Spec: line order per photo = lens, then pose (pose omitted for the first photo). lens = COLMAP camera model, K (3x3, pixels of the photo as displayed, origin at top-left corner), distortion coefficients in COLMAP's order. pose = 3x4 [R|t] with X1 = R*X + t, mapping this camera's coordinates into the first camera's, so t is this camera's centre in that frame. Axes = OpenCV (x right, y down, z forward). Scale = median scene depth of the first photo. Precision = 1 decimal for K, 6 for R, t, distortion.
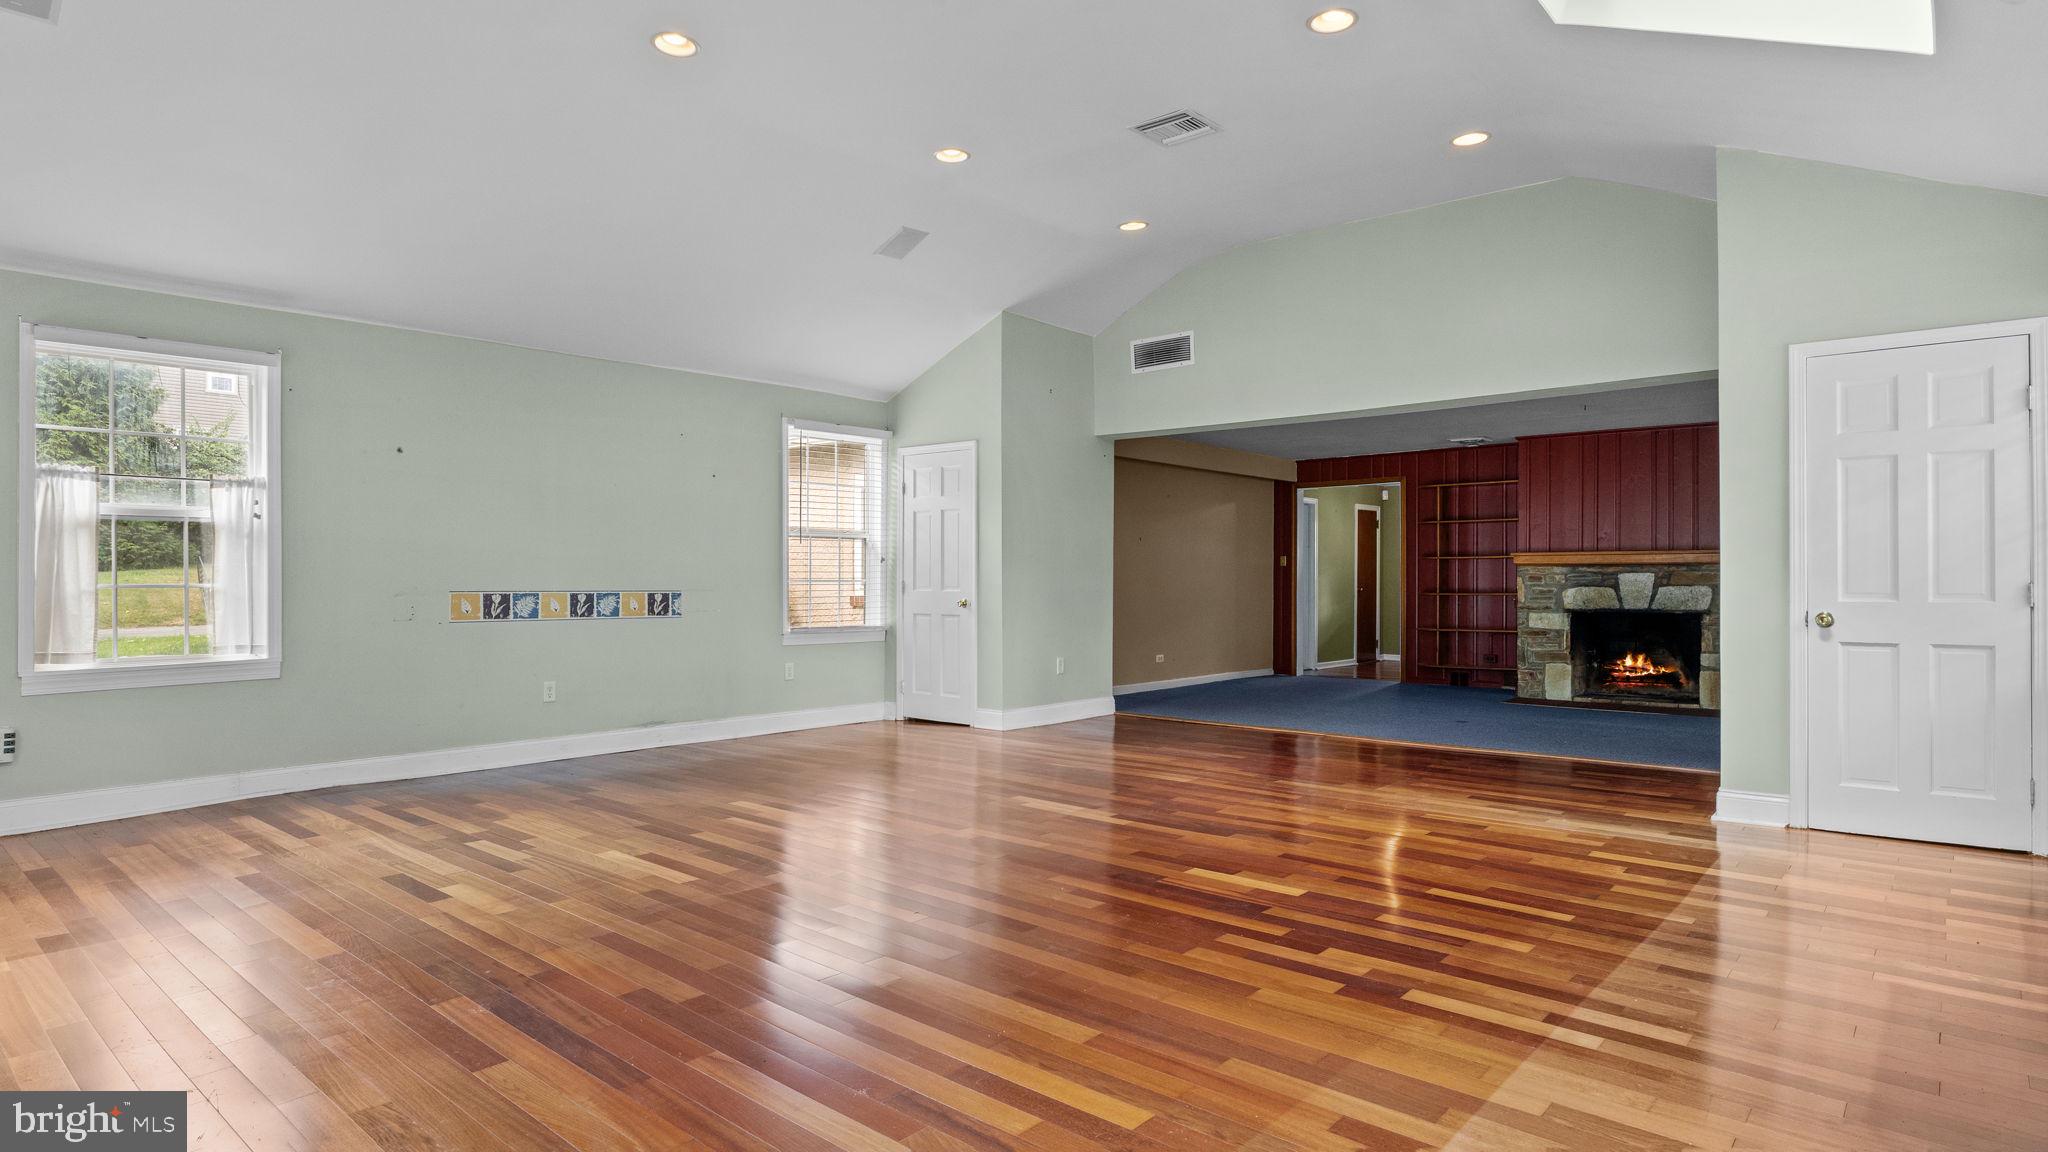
lens RADIAL K [[1115.1, 0, 1064.5], [0, 1115.1, 569.4], [0, 0, 1]] dist [-0.020583, 0.005668]
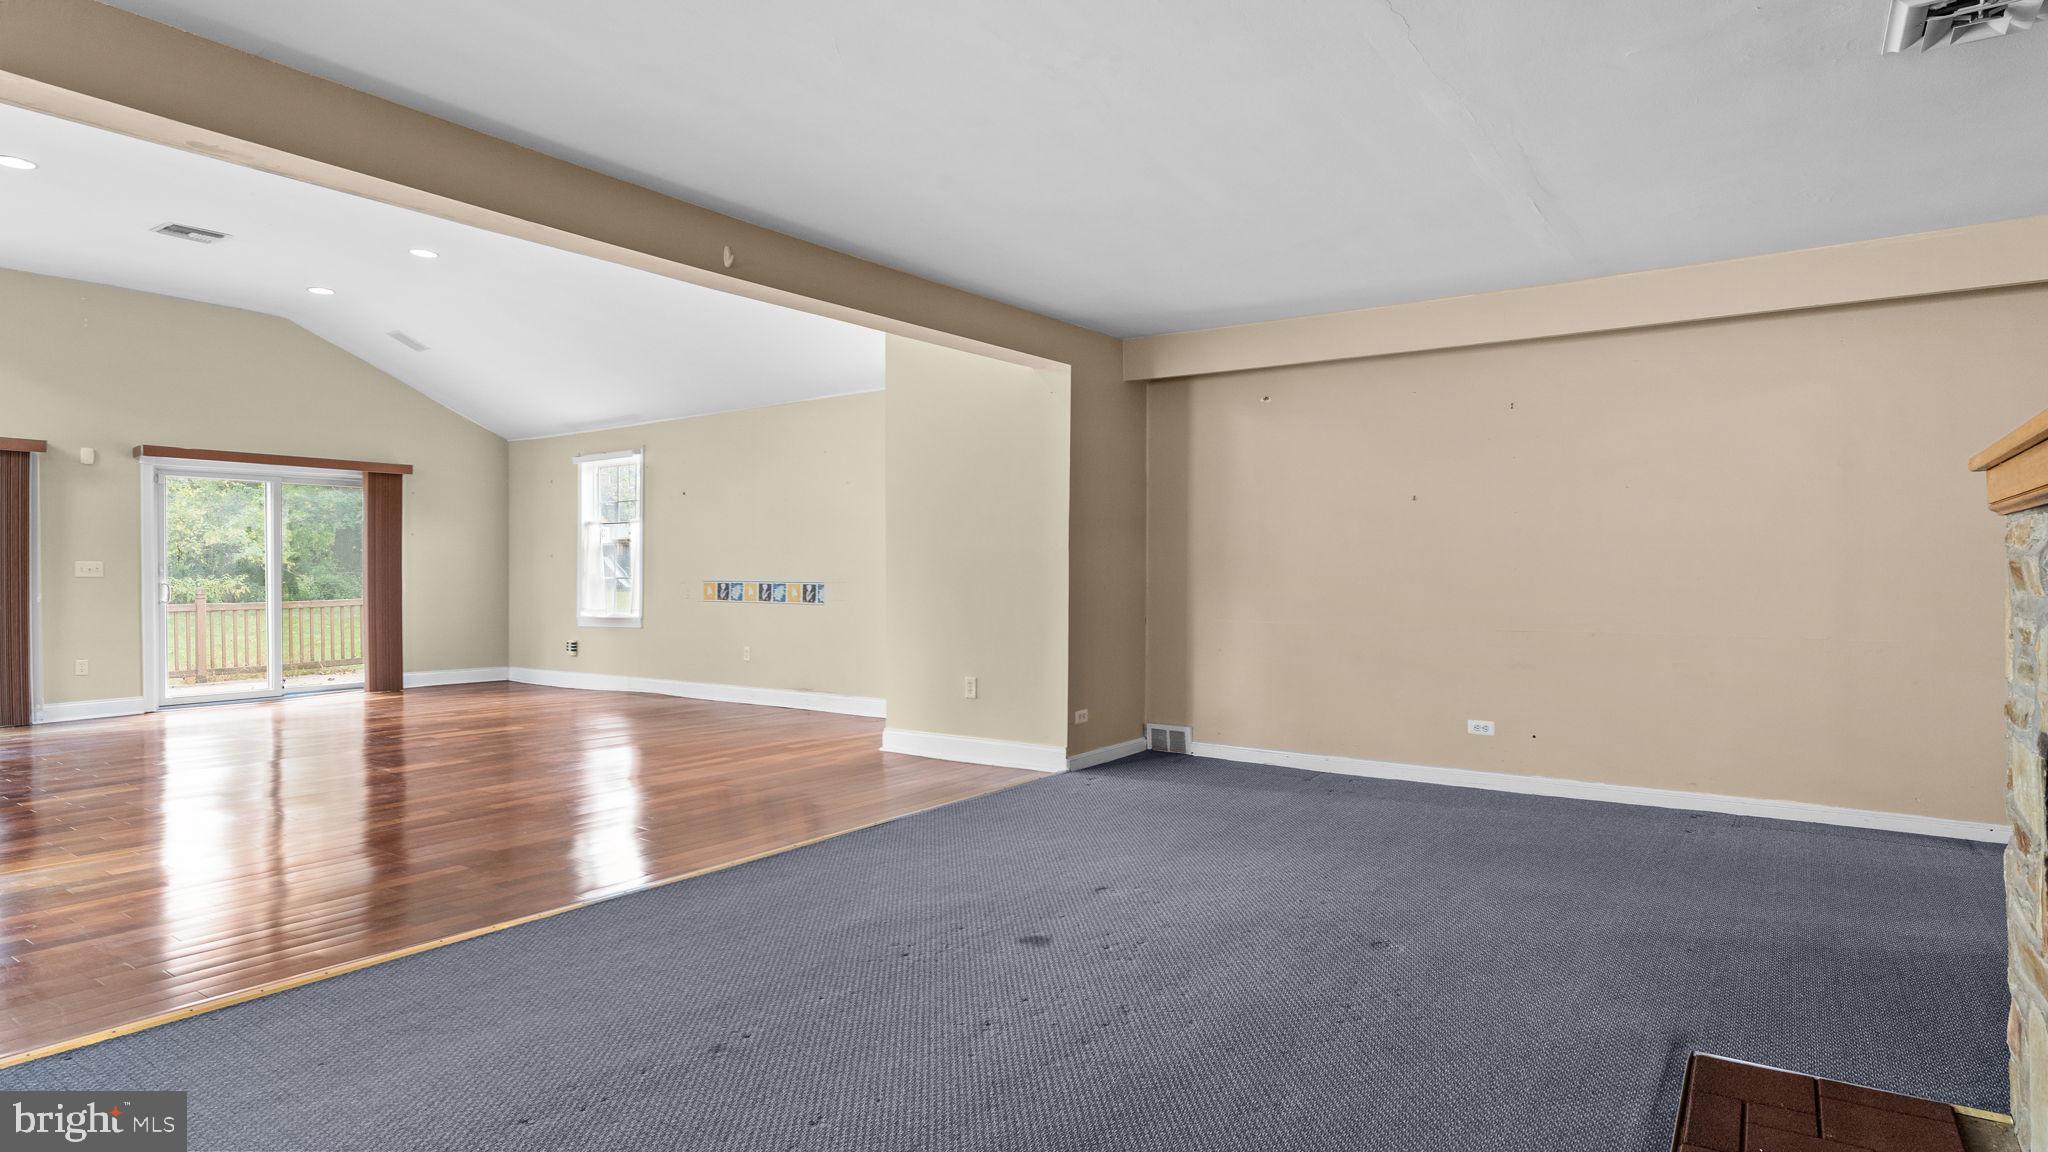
lens RADIAL K [[1115.1, 0, 1049.4], [0, 1115.1, 572.6], [0, 0, 1]] dist [-0.020583, 0.005668]
pose [[0.080568, -0.006733, -0.996726, 0.933672], [0.003491, 0.999973, -0.006473, 0.017832], [0.996743, -0.002958, 0.080589, 1.223288]]
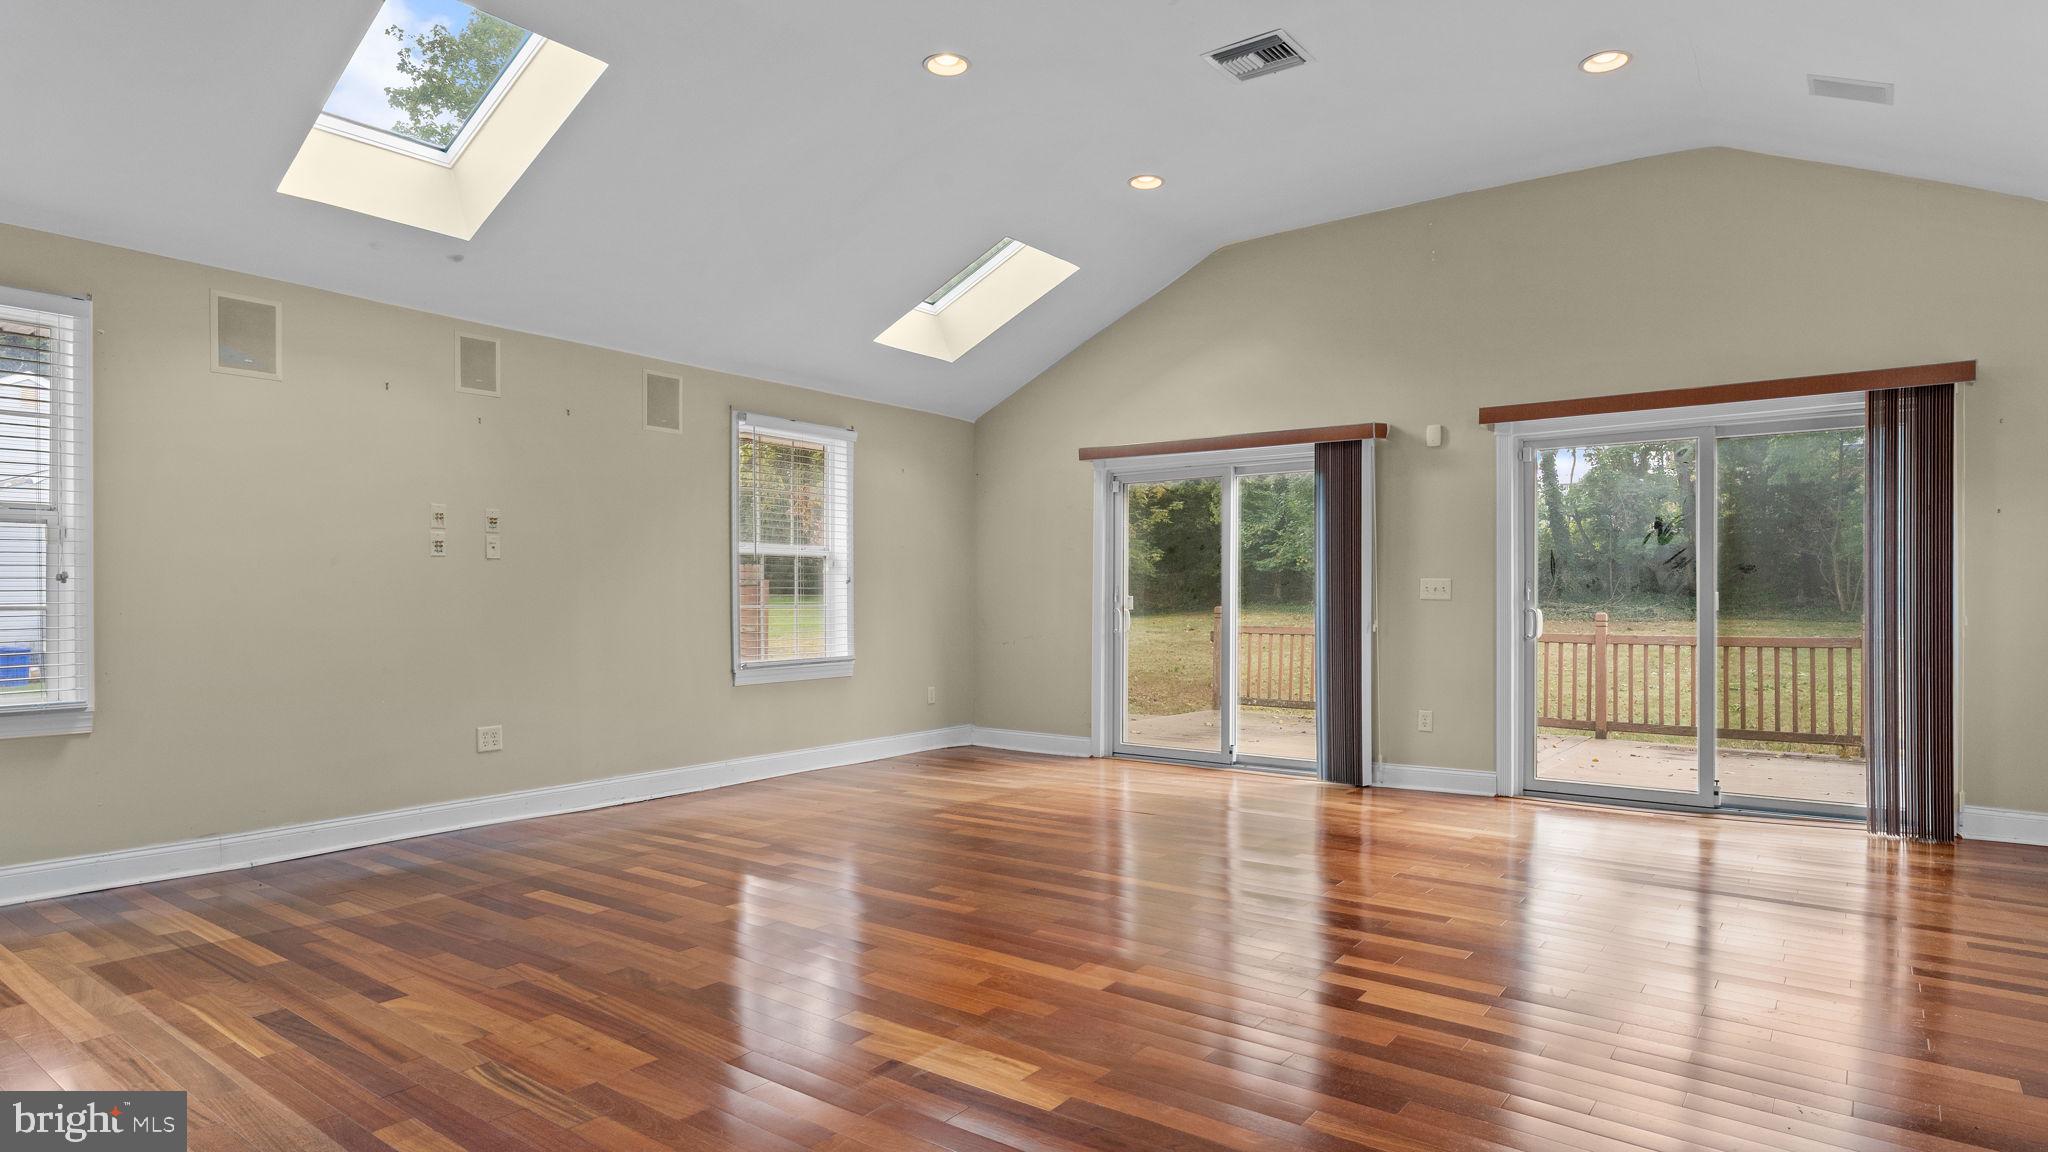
lens RADIAL K [[1115.1, 0, 1004.6], [0, 1115.1, 599.2], [0, 0, 1]] dist [-0.020583, 0.005668]
pose [[-0.999718, -0.002396, -0.023637, -0.010720], [-0.002545, 0.999977, 0.006294, 0.005940], [0.023621, 0.006353, -0.999701, 1.156881]]
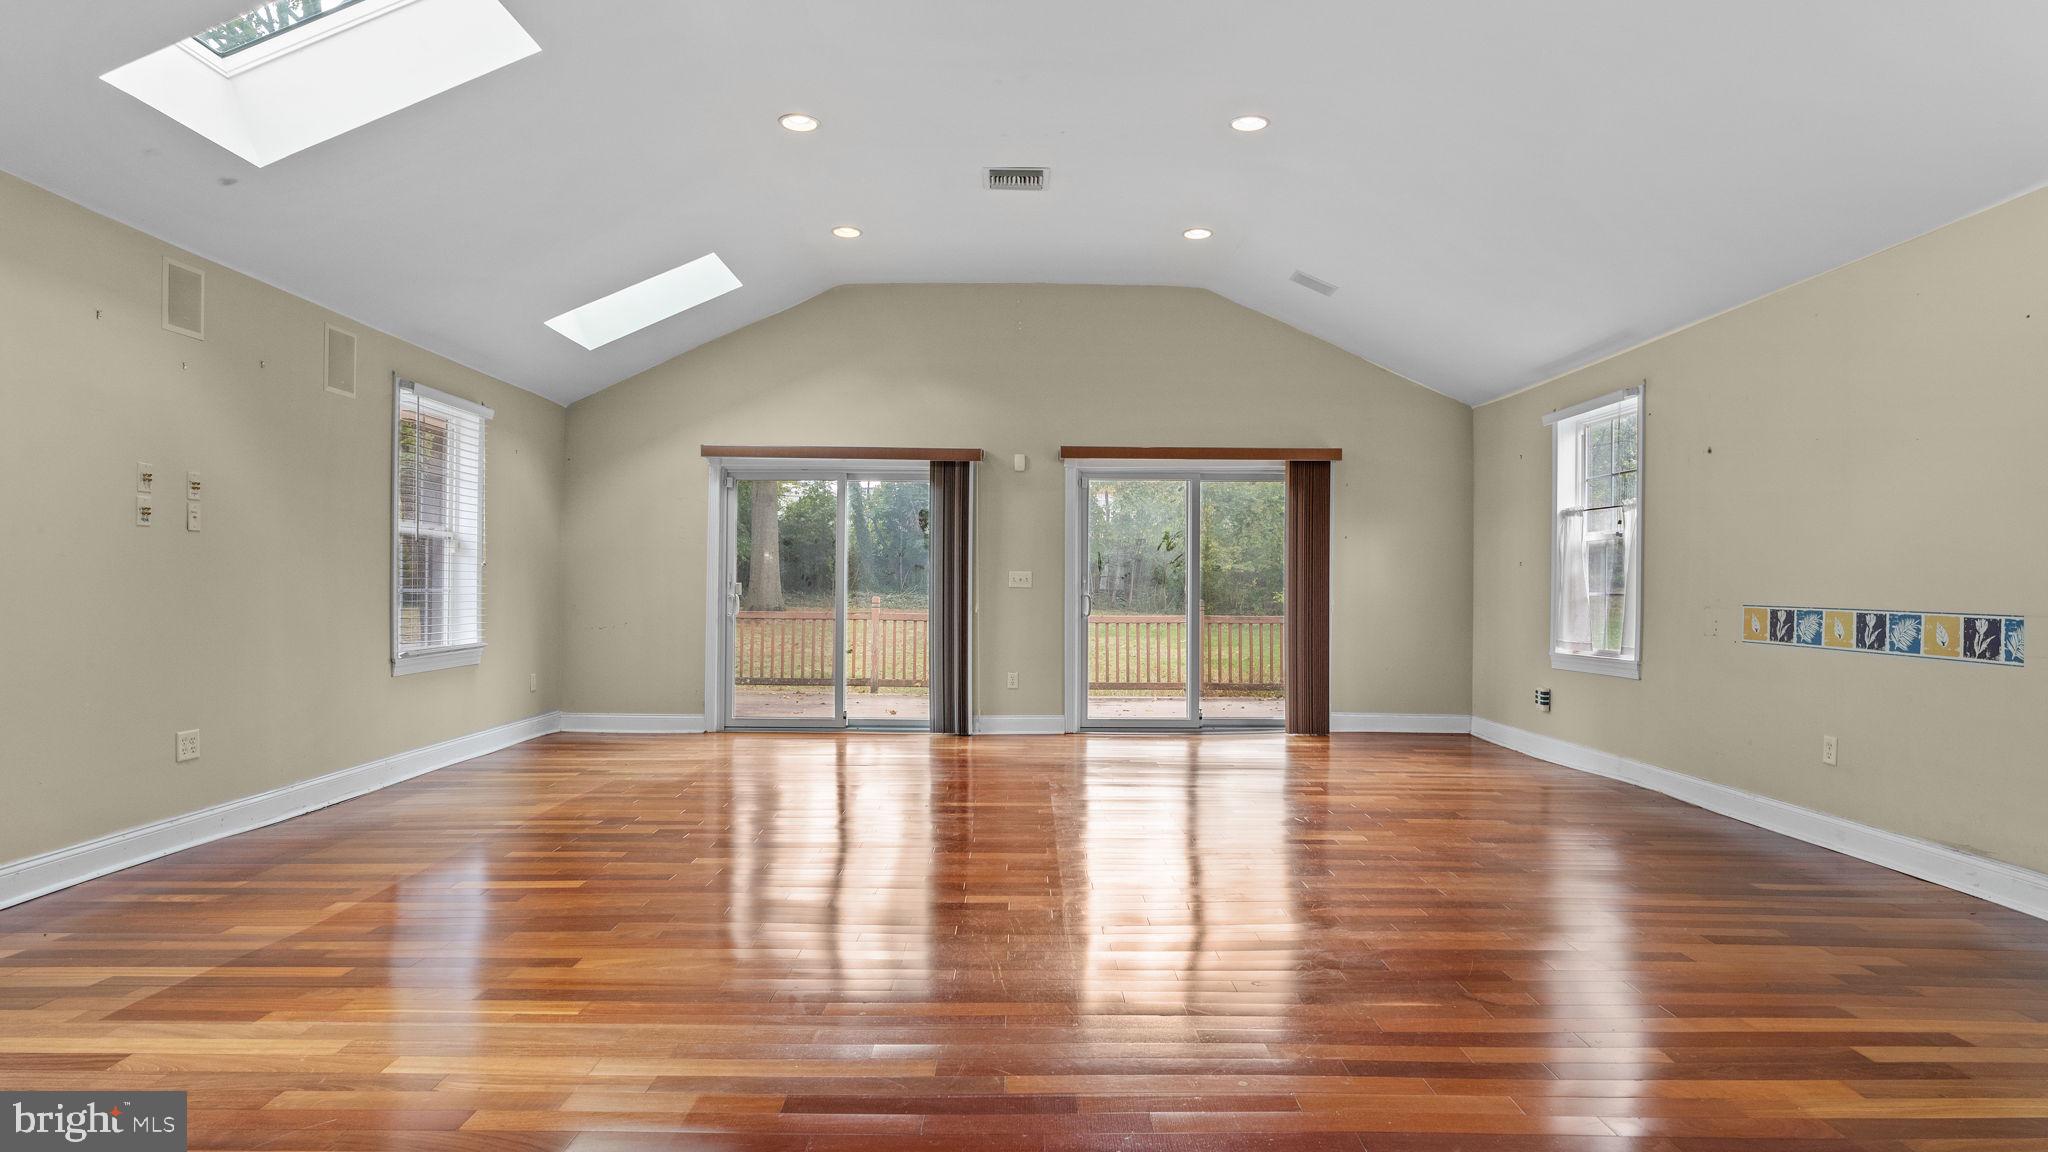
lens RADIAL K [[1115.1, 0, 1004.0], [0, 1115.1, 566.6], [0, 0, 1]] dist [-0.020583, 0.005668]
pose [[-0.780560, -0.021209, -0.624721, 0.381526], [-0.011627, 0.999744, -0.019413, 0.012077], [0.624972, -0.007889, -0.780607, 1.180056]]
